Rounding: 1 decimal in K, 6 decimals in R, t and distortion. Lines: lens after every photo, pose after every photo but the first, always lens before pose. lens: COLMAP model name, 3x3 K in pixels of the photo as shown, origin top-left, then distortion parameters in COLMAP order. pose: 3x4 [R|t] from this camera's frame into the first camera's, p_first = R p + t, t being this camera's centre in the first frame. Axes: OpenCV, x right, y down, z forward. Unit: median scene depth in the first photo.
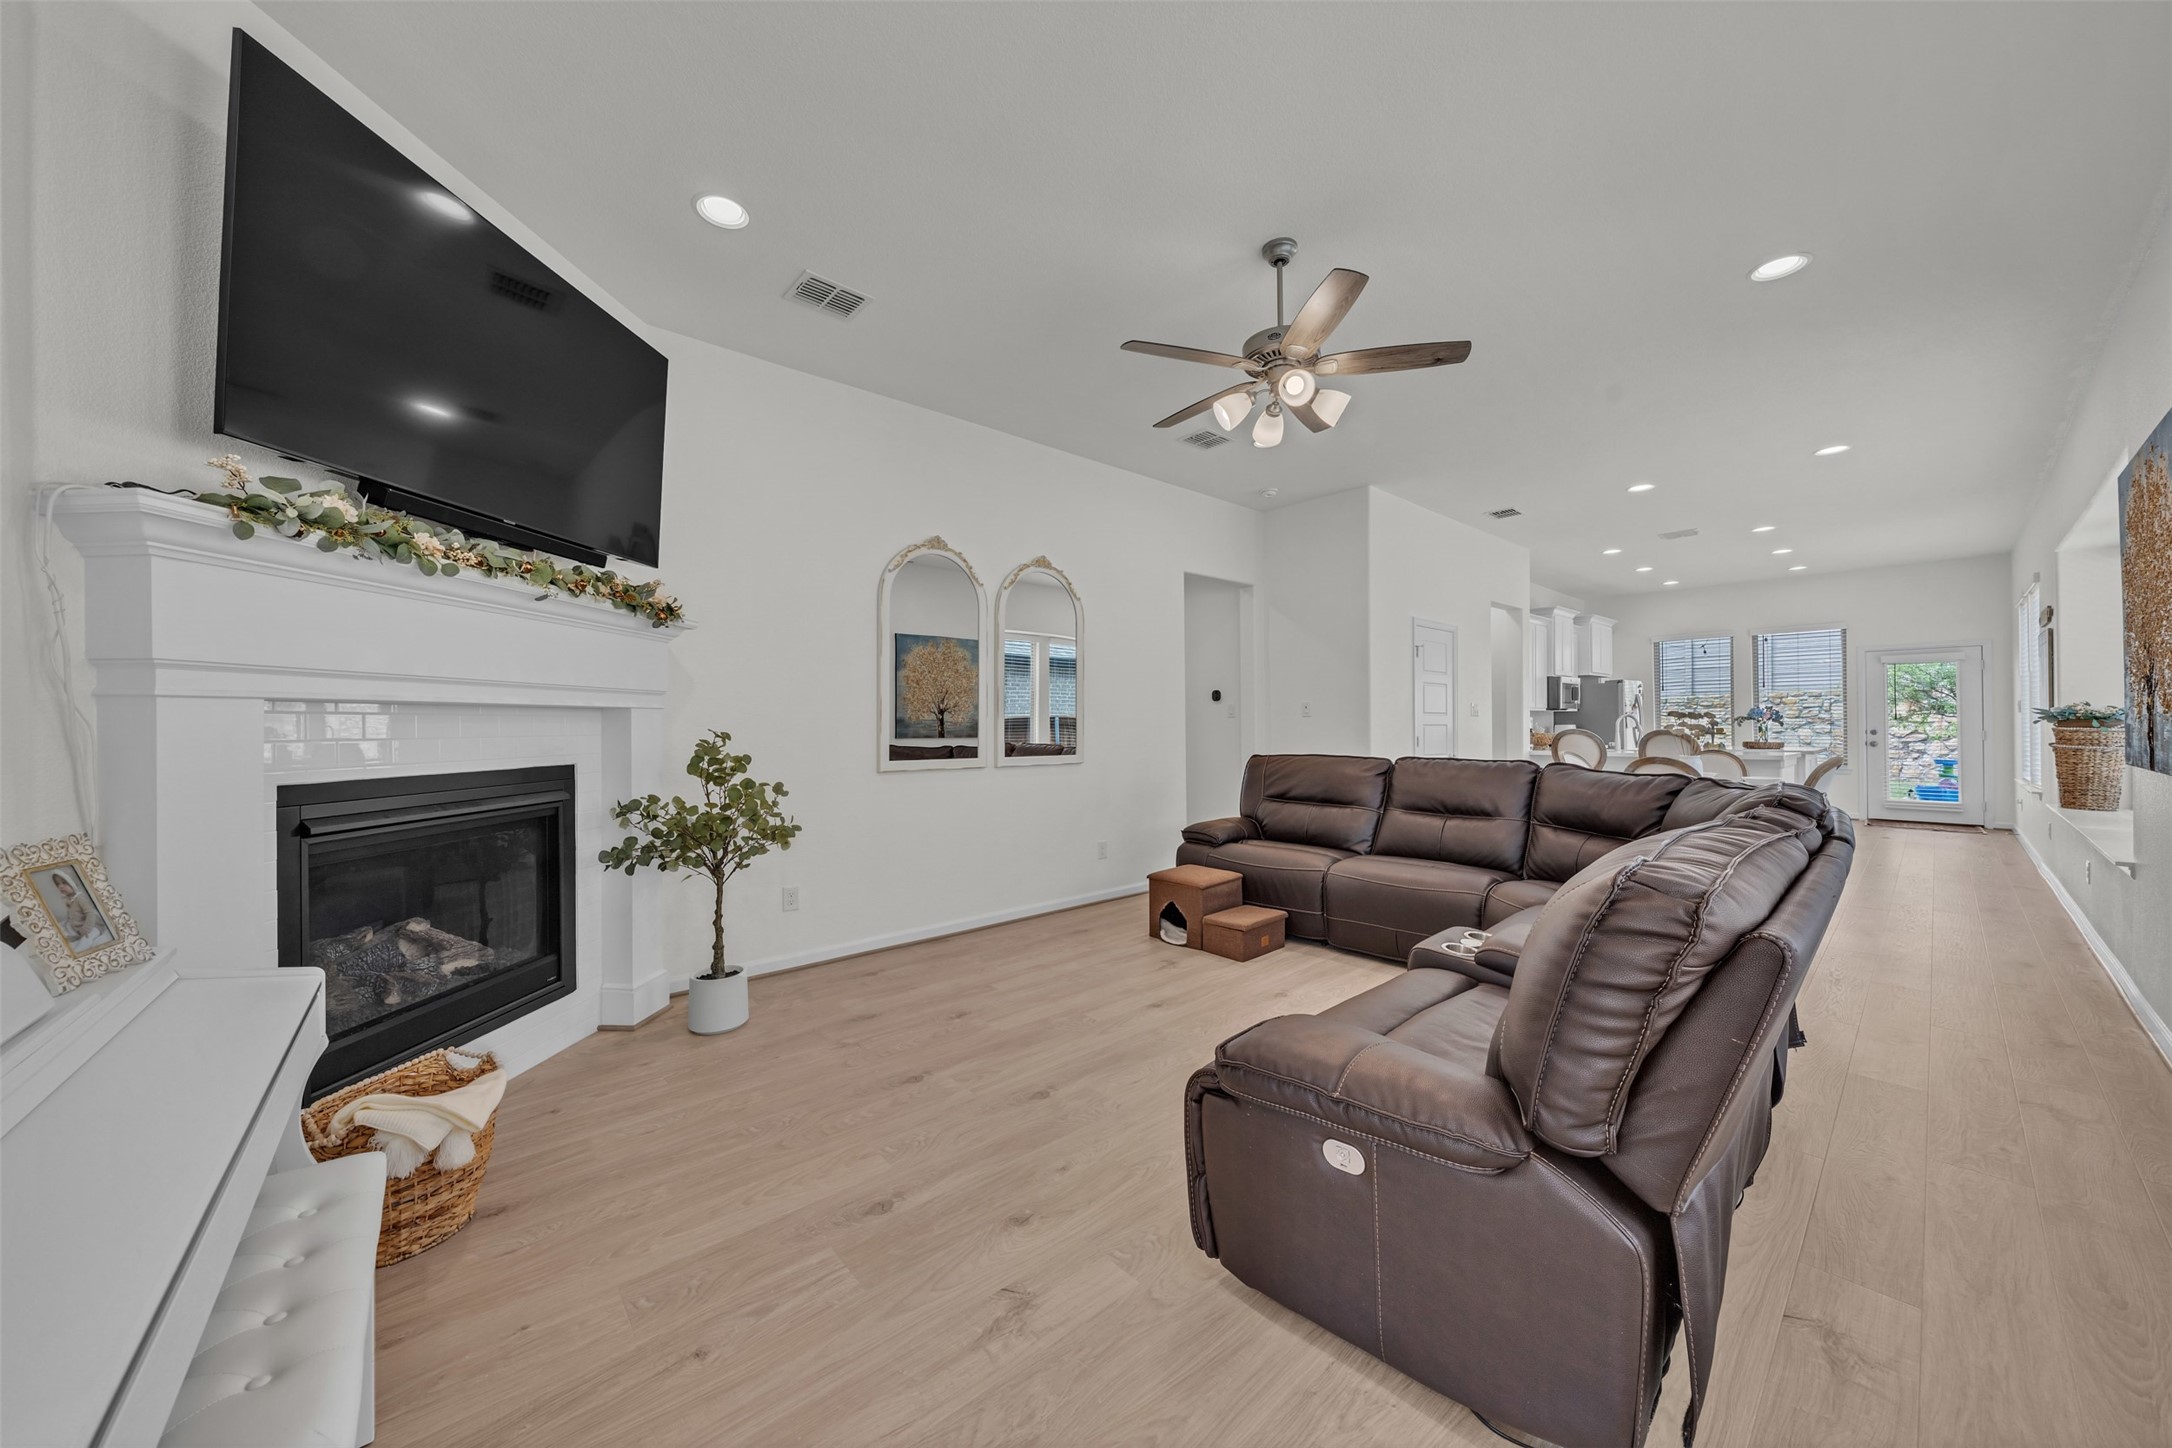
lens RADIAL K [[743.8, 0, 1080.1], [0, 743.8, 718.6], [0, 0, 1]] dist [-0.001186, -0.000051]
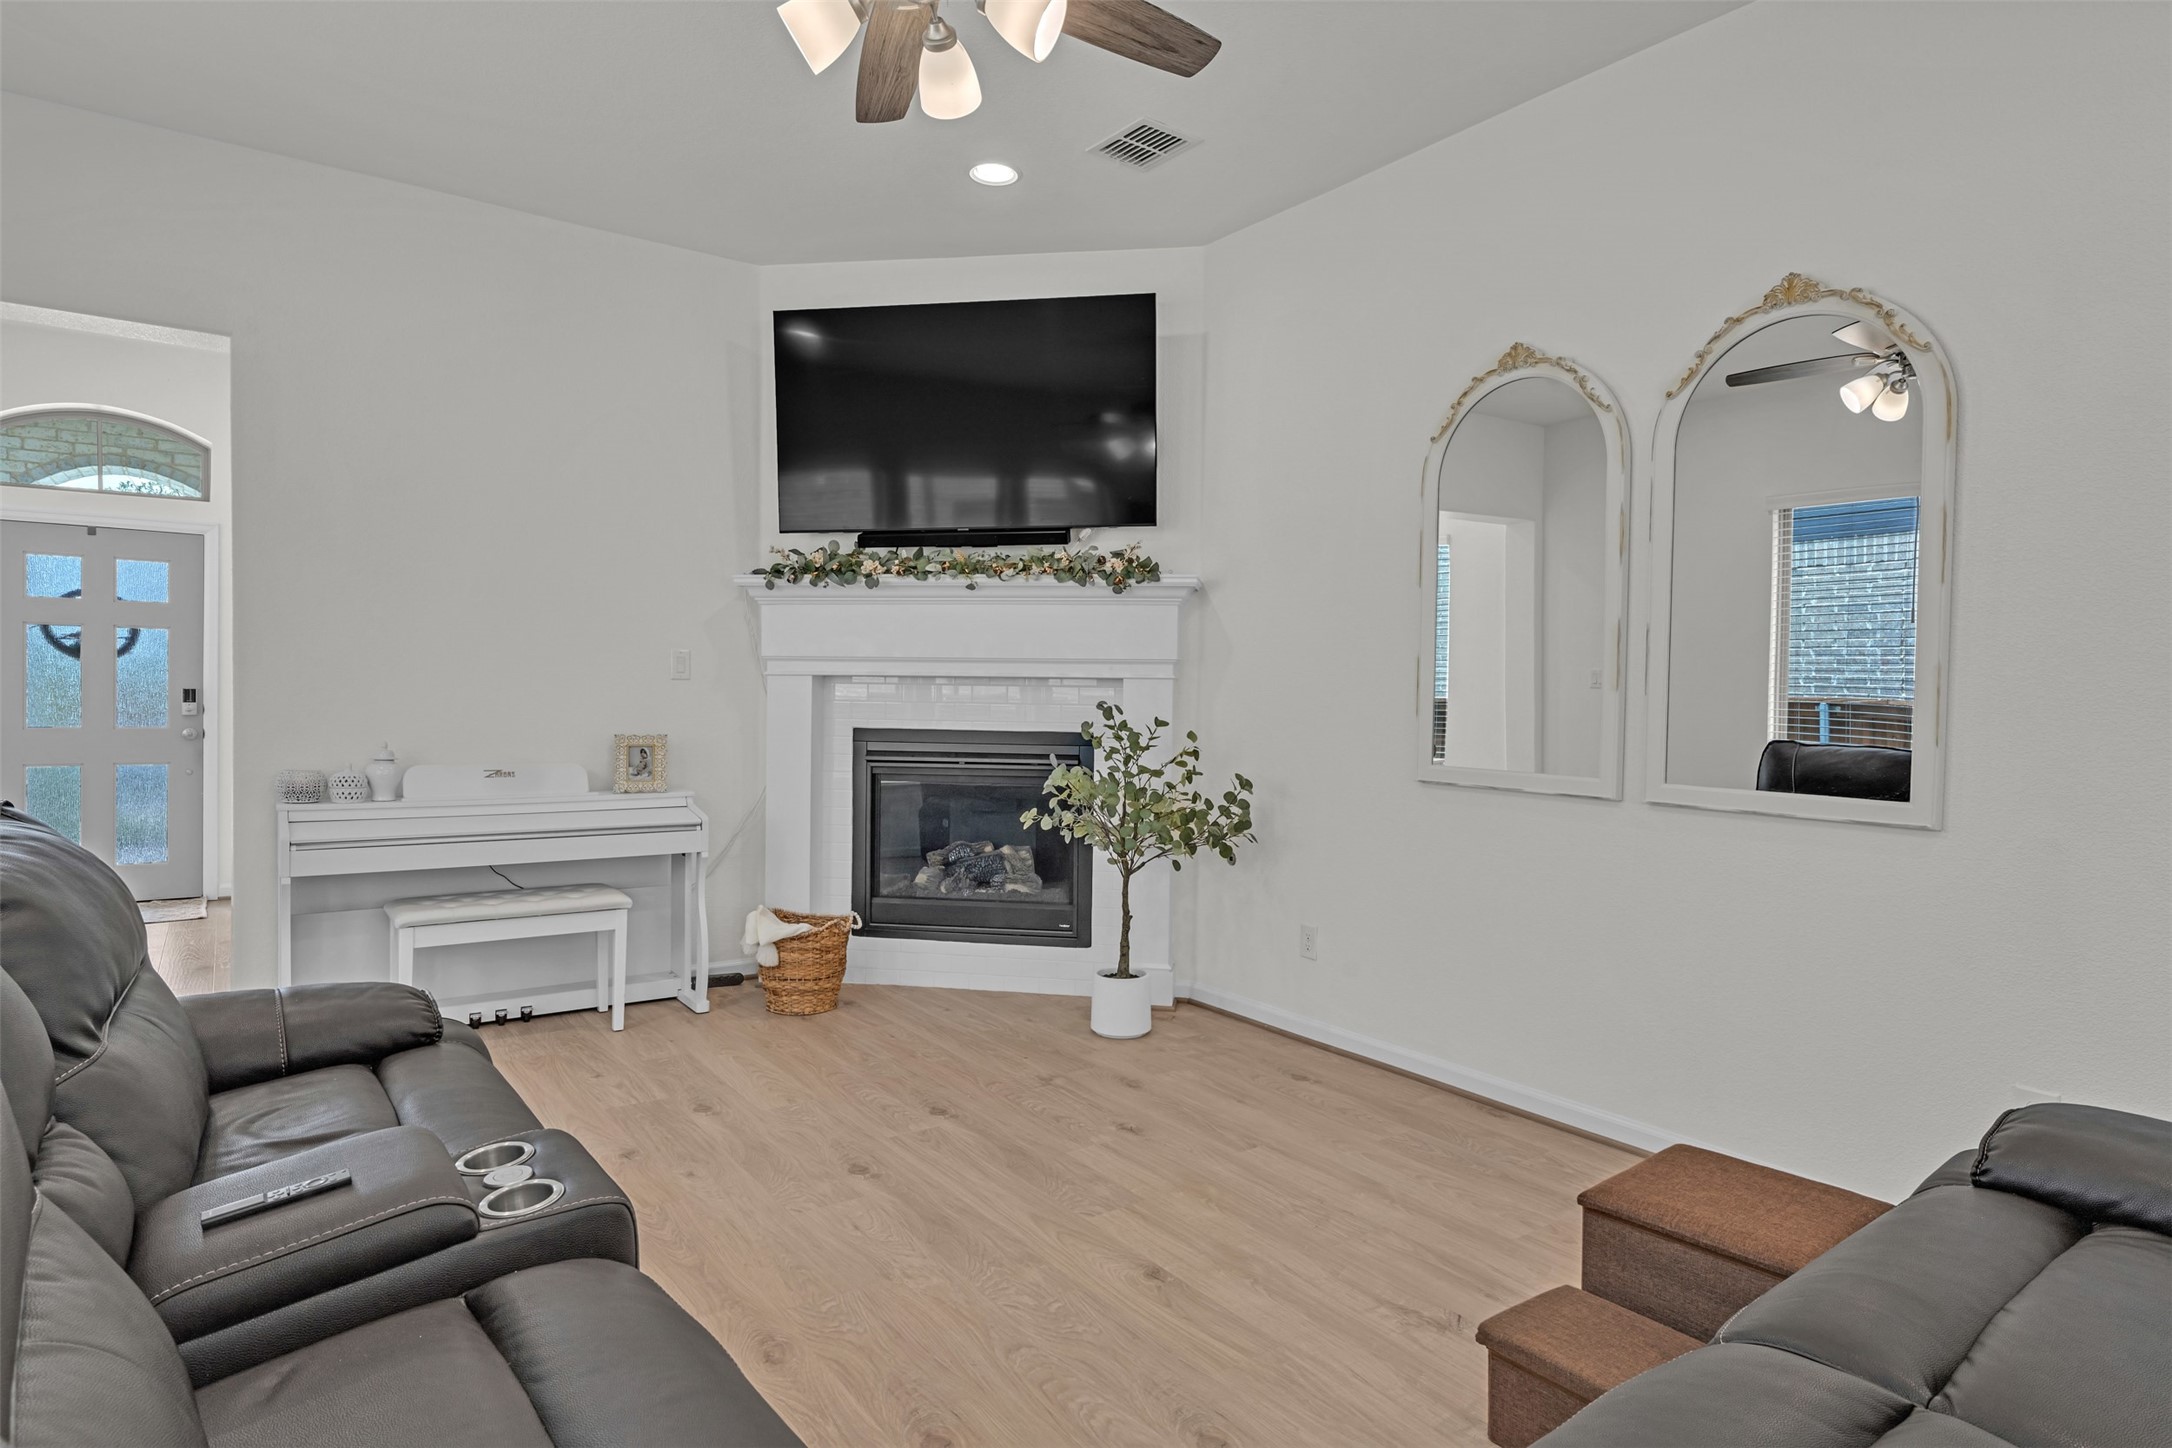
lens RADIAL K [[1163.7, 0, 1085.7], [0, 1163.7, 723.5], [0, 0, 1]] dist [0.000694, -0.000402]
pose [[-0.078263, 0.025887, -0.996597, 1.079645], [-0.010569, 0.999585, 0.026794, 0.004399], [0.996877, 0.012630, -0.077957, 1.267263]]
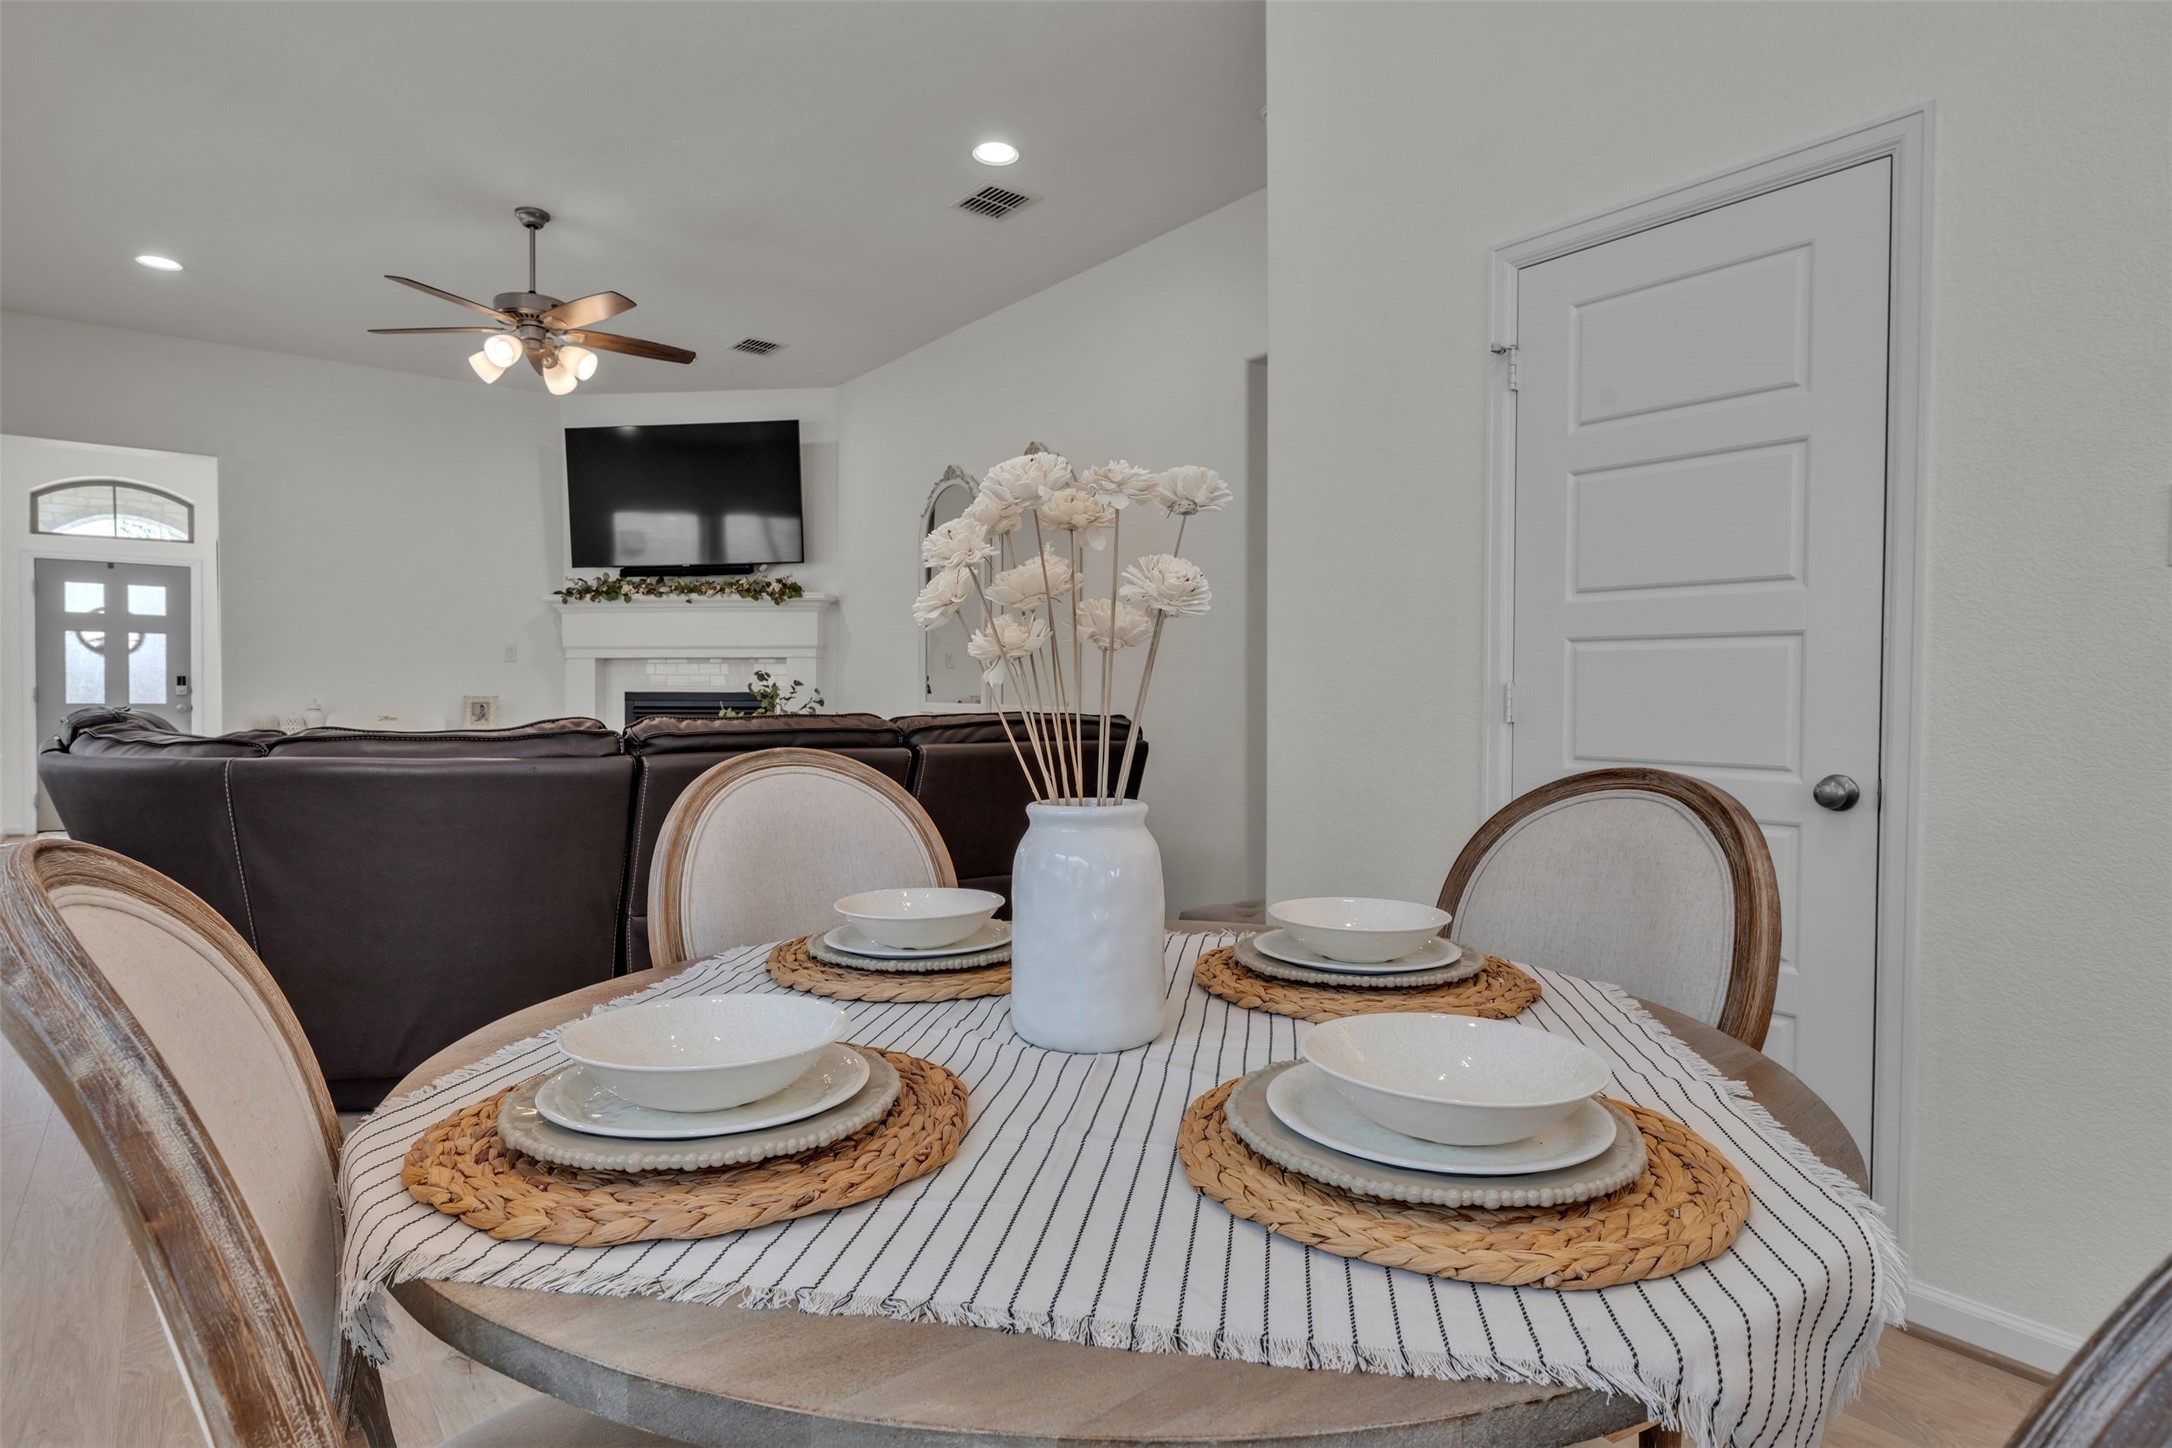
lens RADIAL K [[1163.7, 0, 1086.6], [0, 1163.7, 719.3], [0, 0, 1]] dist [0.000694, -0.000402]
pose [[-0.049654, 0.029187, -0.998340, 2.129826], [0.002858, 0.999573, 0.029081, 0.054314], [0.998762, -0.001409, -0.049717, 2.069994]]
